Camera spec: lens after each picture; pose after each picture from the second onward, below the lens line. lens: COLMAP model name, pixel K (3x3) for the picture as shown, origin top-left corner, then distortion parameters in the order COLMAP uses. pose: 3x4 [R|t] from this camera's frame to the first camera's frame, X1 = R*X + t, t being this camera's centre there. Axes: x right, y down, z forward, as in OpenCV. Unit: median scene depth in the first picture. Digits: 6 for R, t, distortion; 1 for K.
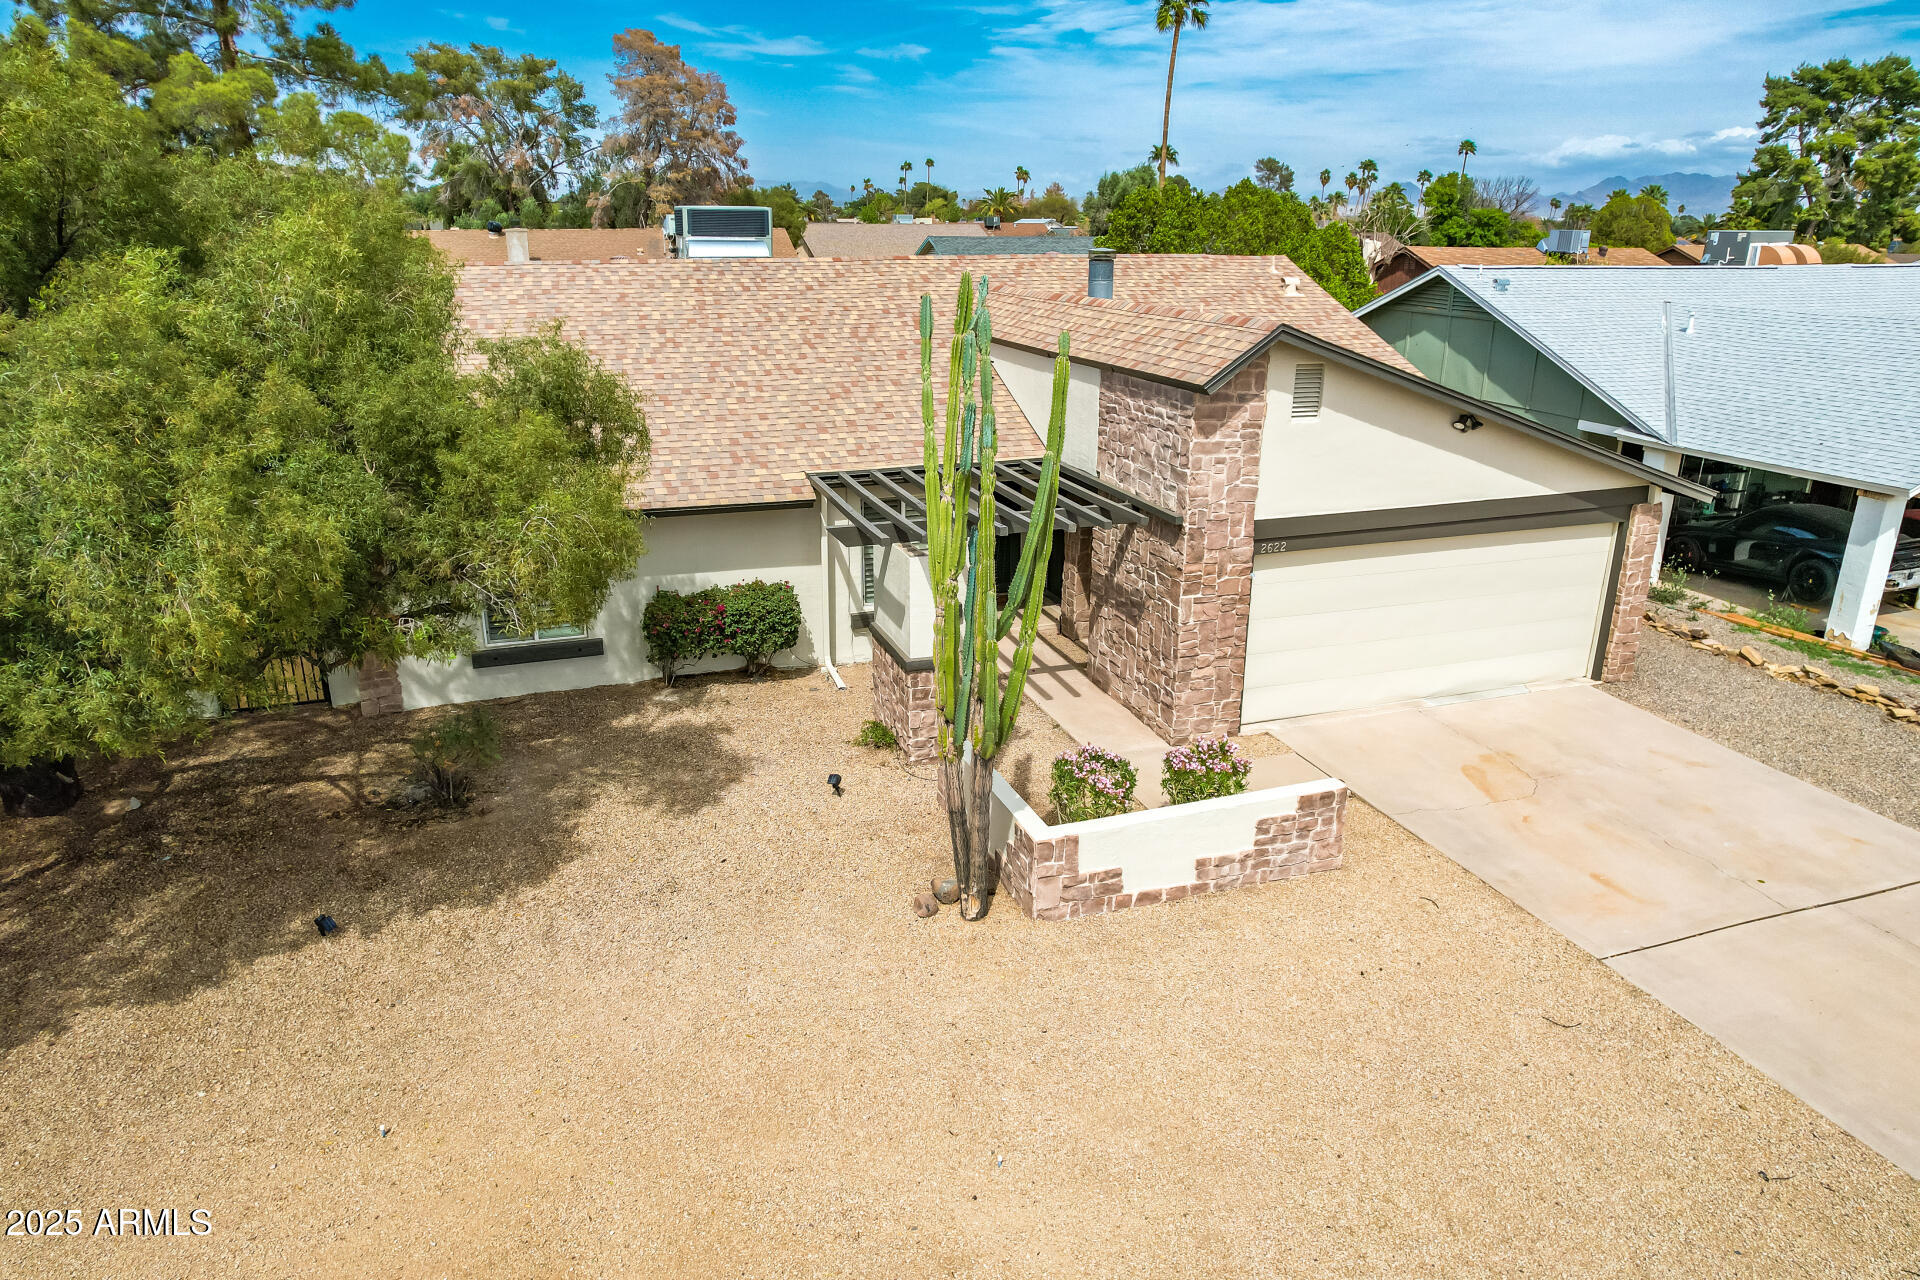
lens RADIAL K [[1240.4, 0, 963.8], [0, 1240.4, 649.3], [0, 0, 1]] dist [-0.065615, 0.052465]
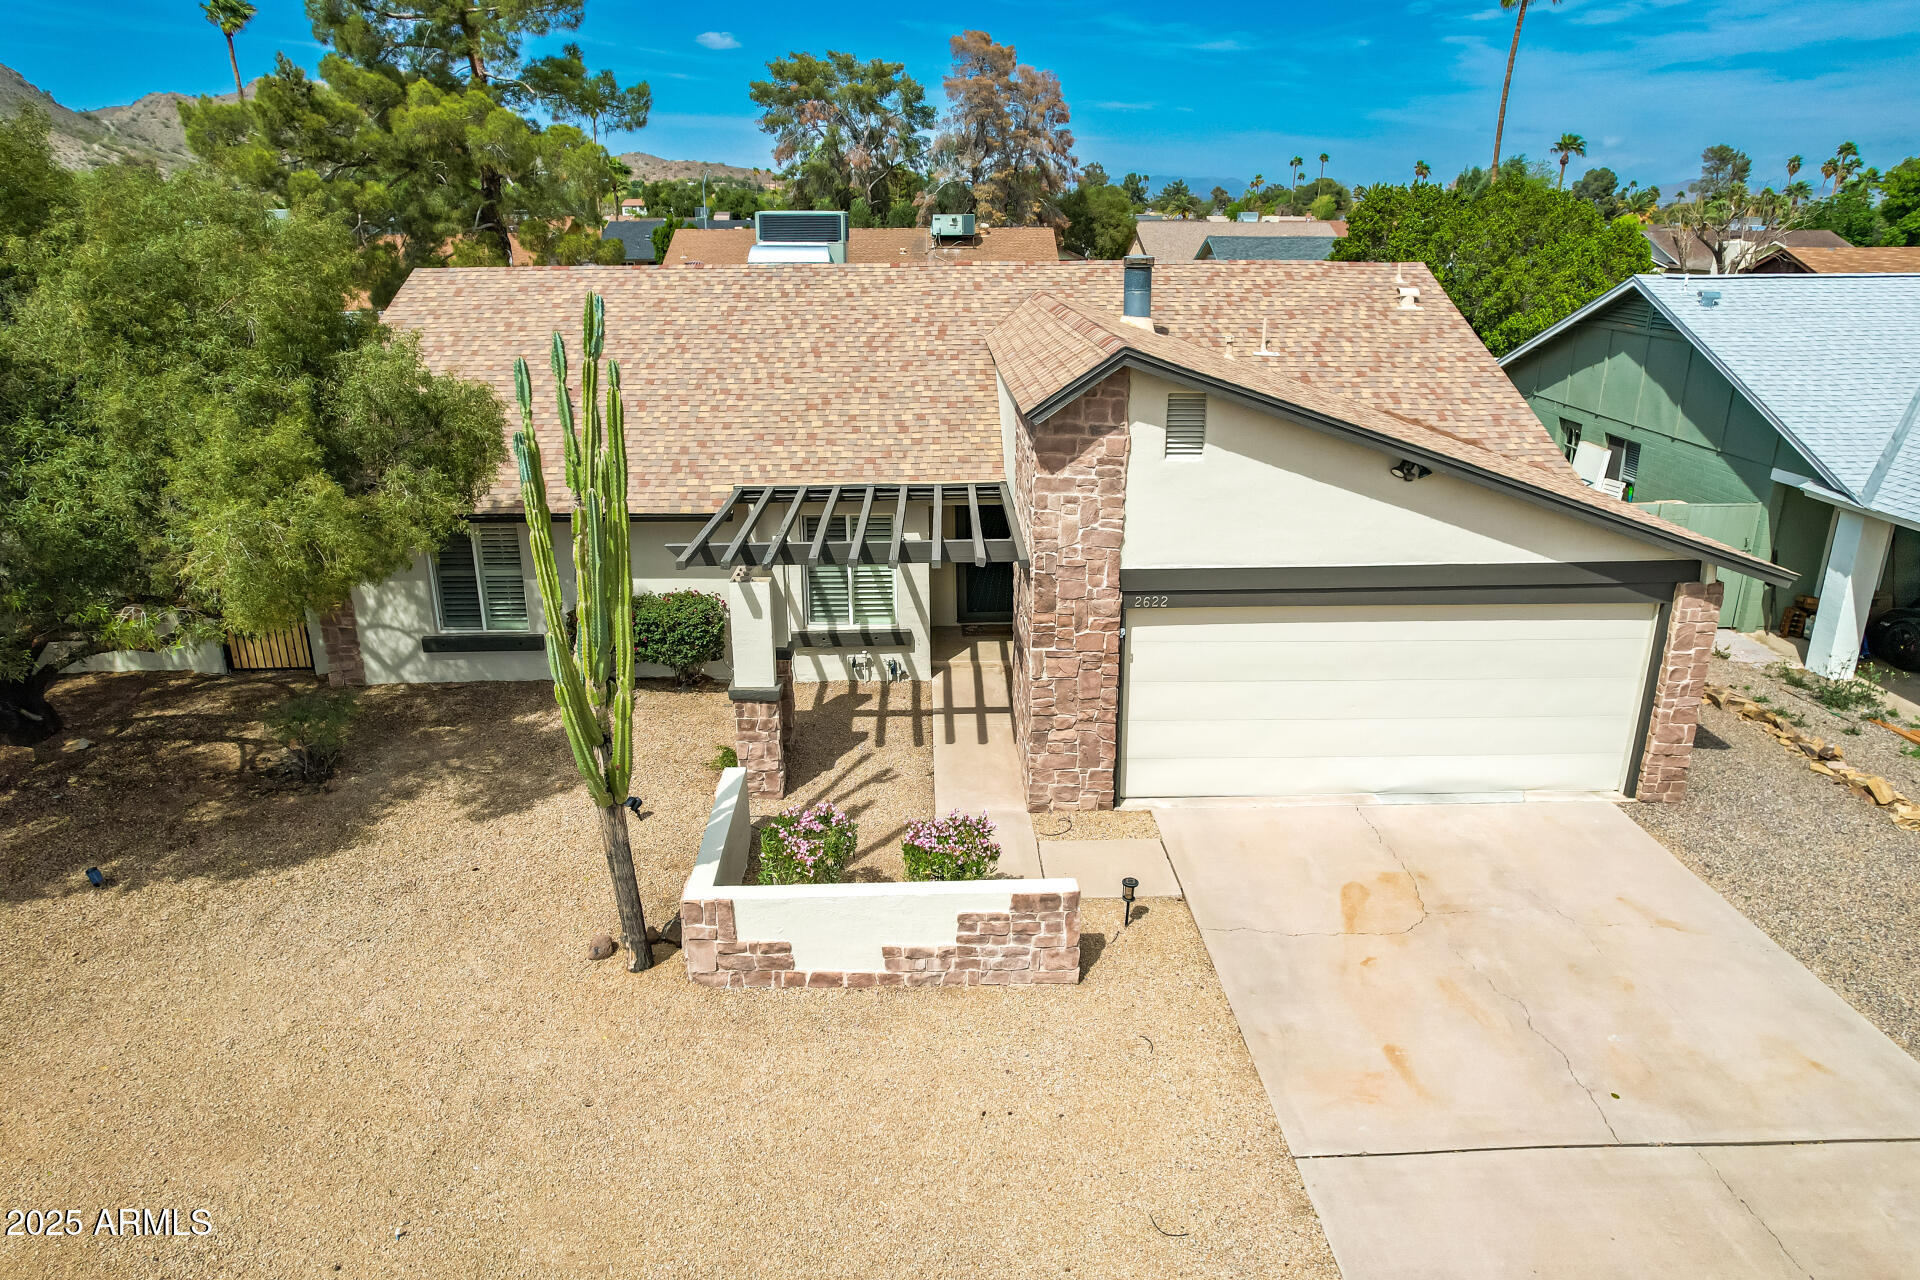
lens RADIAL K [[1252.9, 0, 963.1], [0, 1252.9, 640.6], [0, 0, 1]] dist [-0.067821, 0.061618]
pose [[0.953017, 0.091113, -0.288888, 0.388849], [-0.093098, 0.995633, 0.006892, -0.049754], [0.288255, 0.020327, 0.957338, 0.119659]]
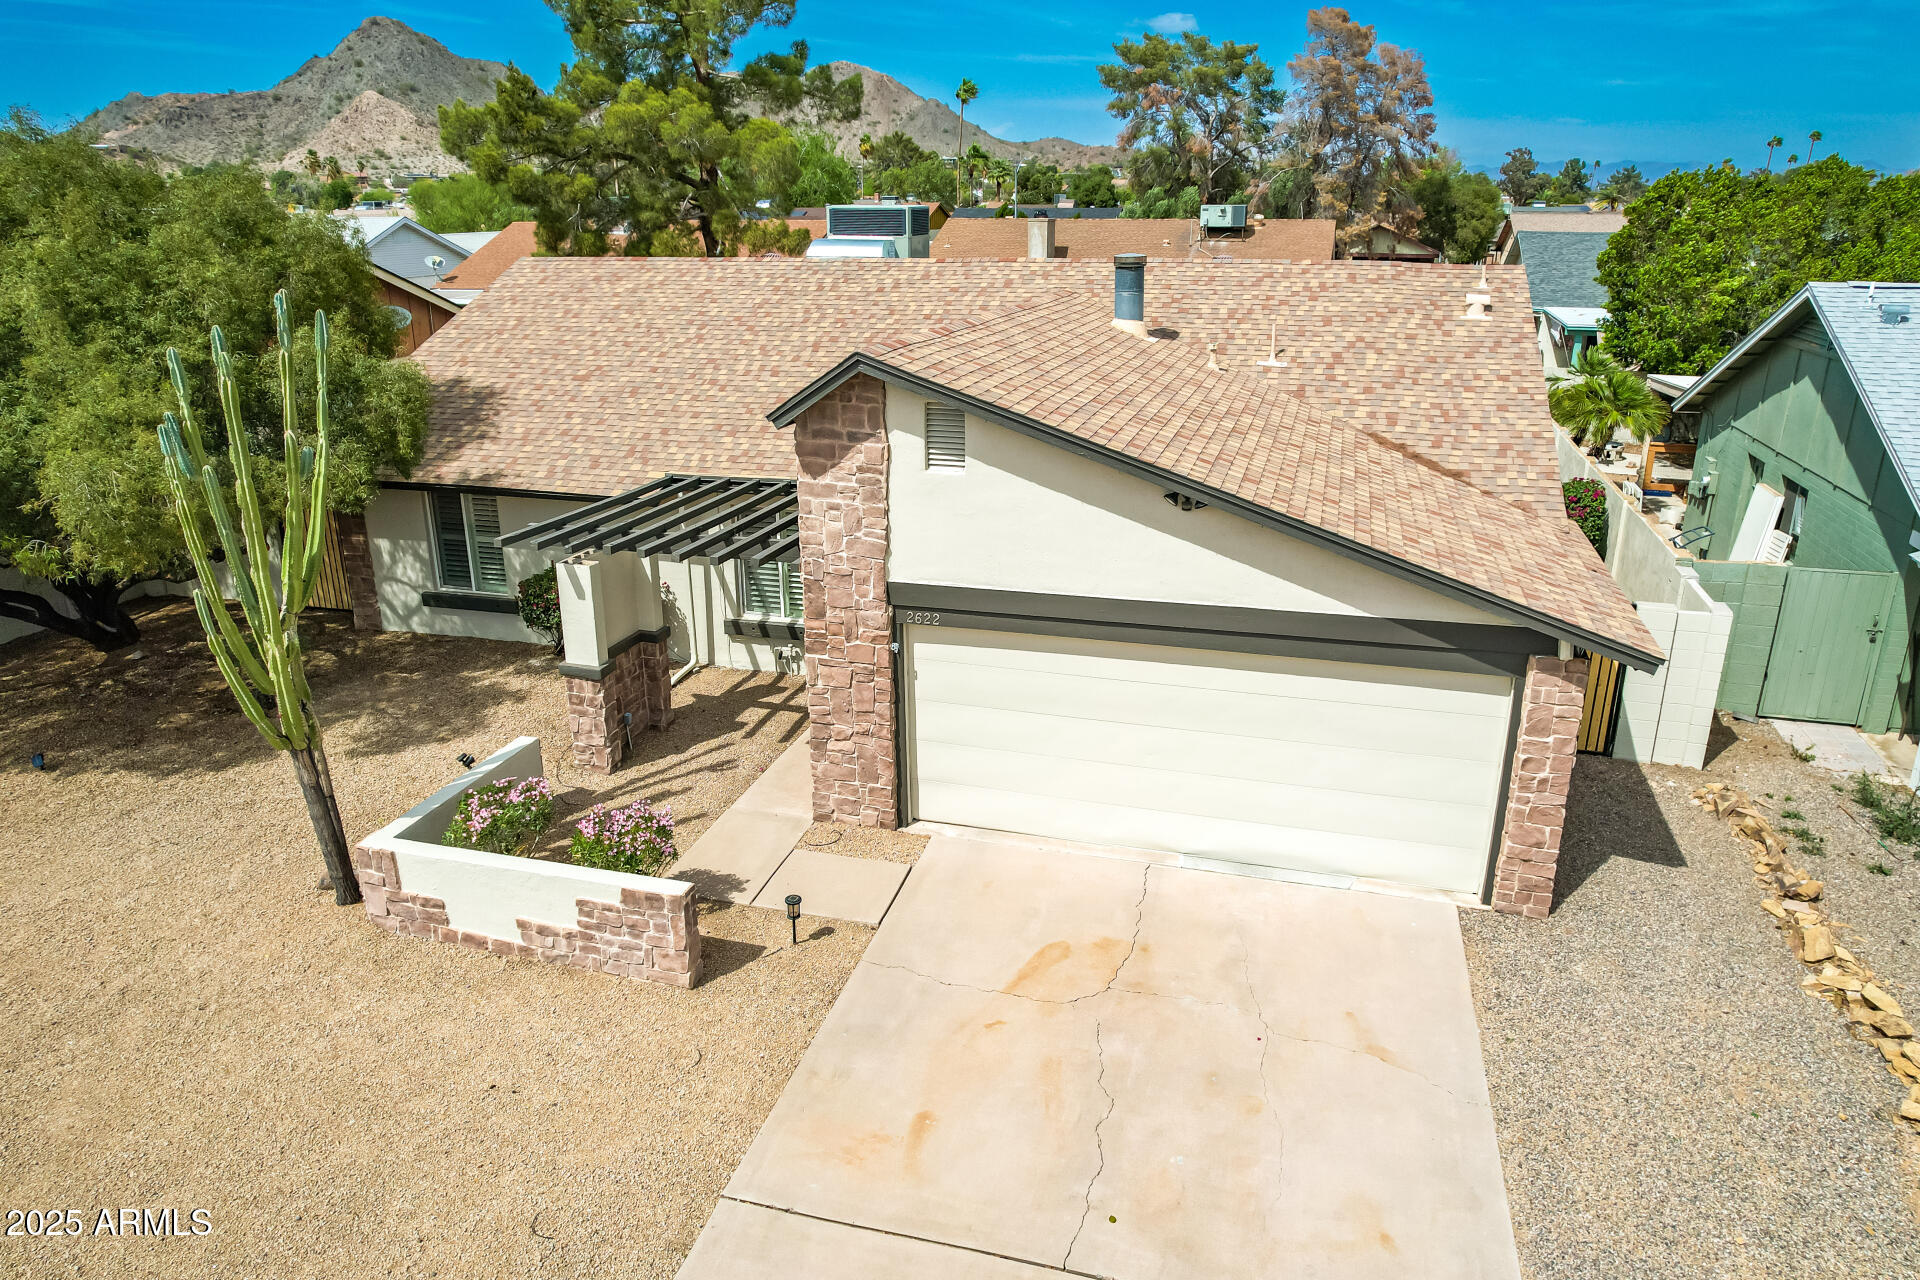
lens RADIAL K [[1288.0, 0, 960.0], [0, 1288.0, 640.0], [0, 0, 1]] dist [-0.068102, 0.061723]
pose [[0.813909, 0.180225, -0.552332, 0.768299], [-0.184279, 0.981663, 0.048764, -0.117198], [0.550992, 0.062094, 0.832197, 0.295813]]
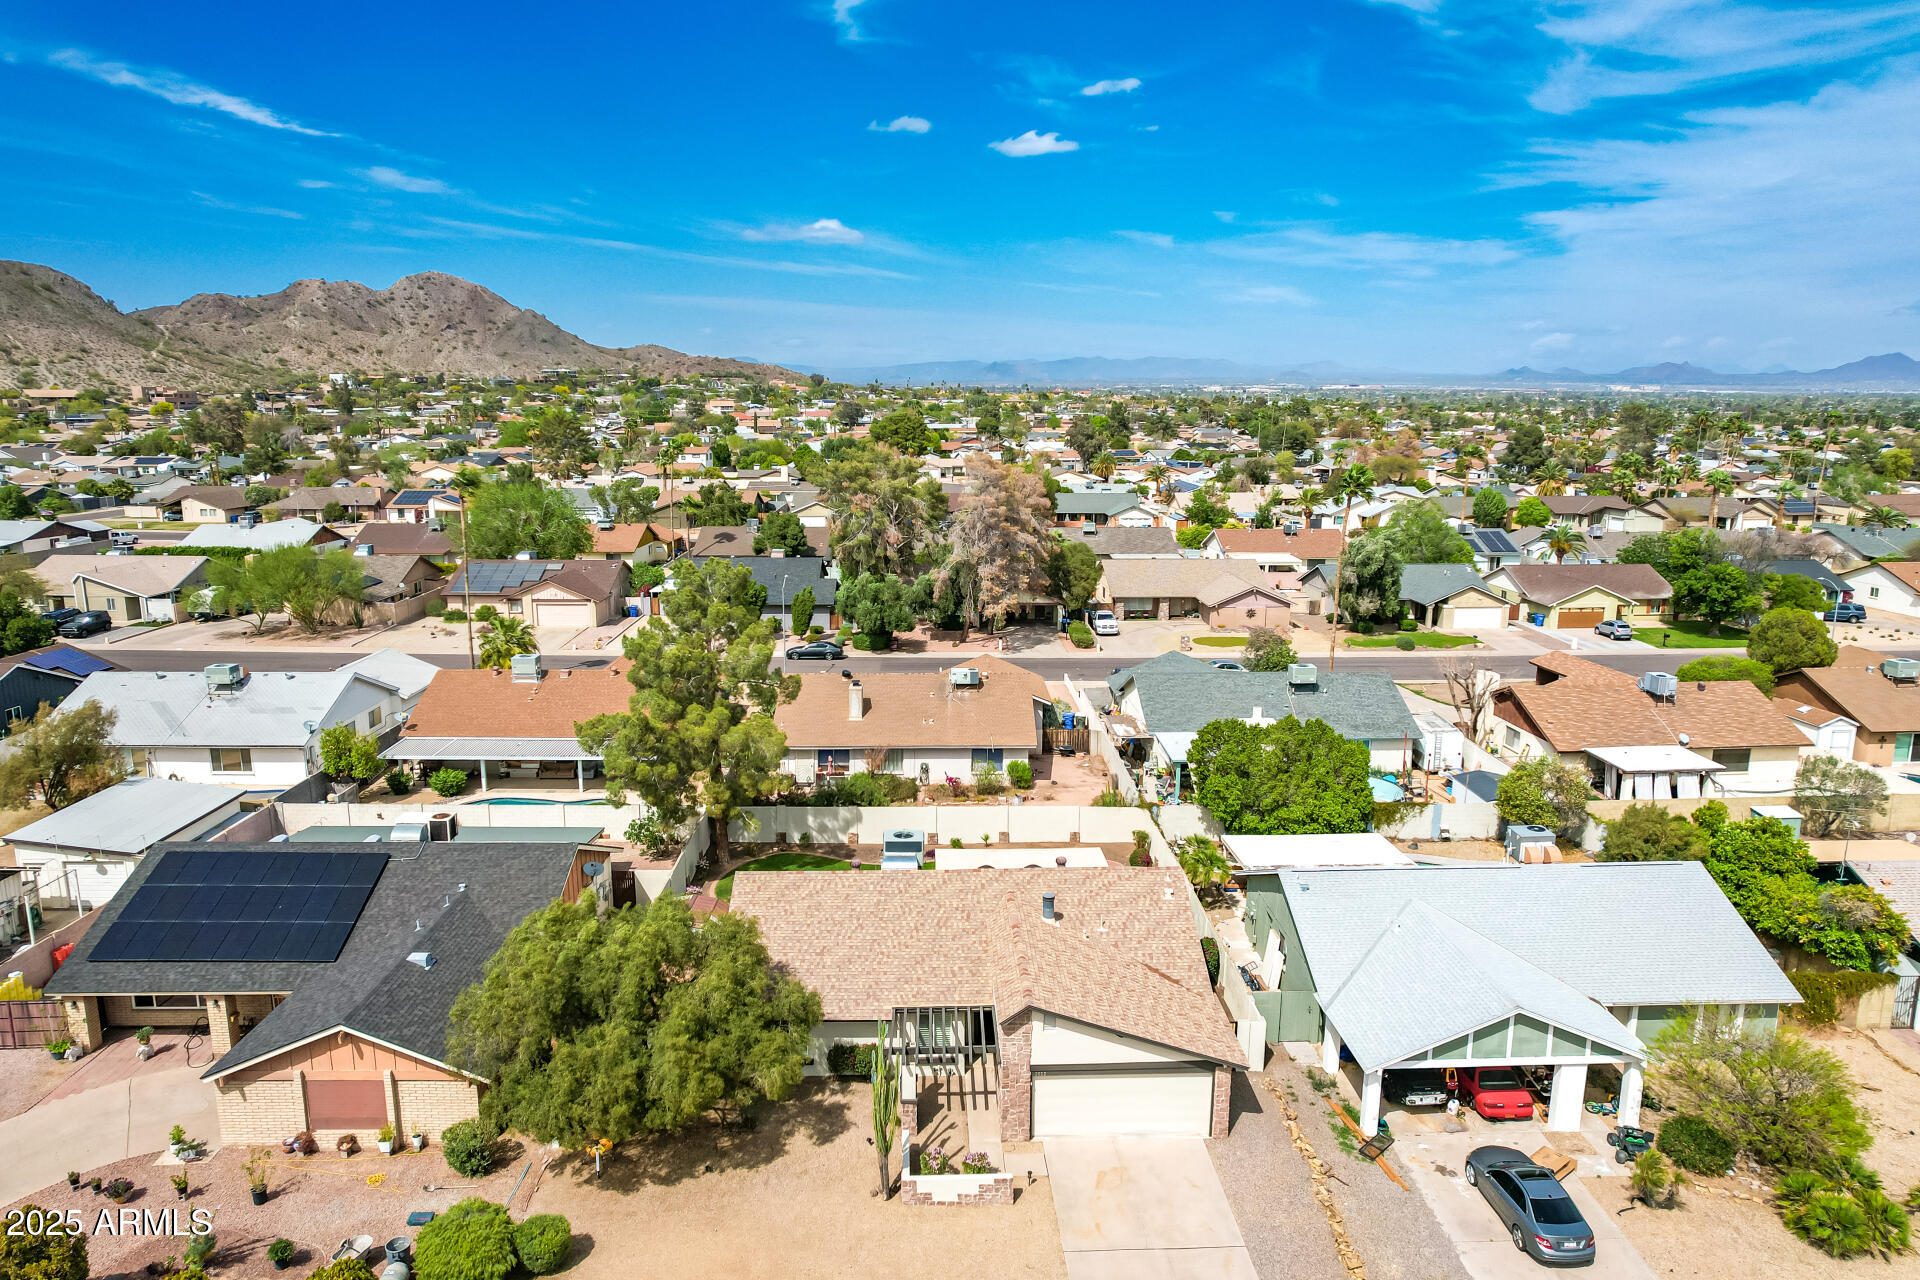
lens RADIAL K [[1252.9, 0, 963.1], [0, 1252.9, 640.6], [0, 0, 1]] dist [-0.067821, 0.061618]
pose [[0.952972, 0.053330, -0.298329, 0.860586], [-0.096435, 0.986590, -0.131683, -0.649562], [0.287306, 0.154260, 0.945336, -1.773918]]
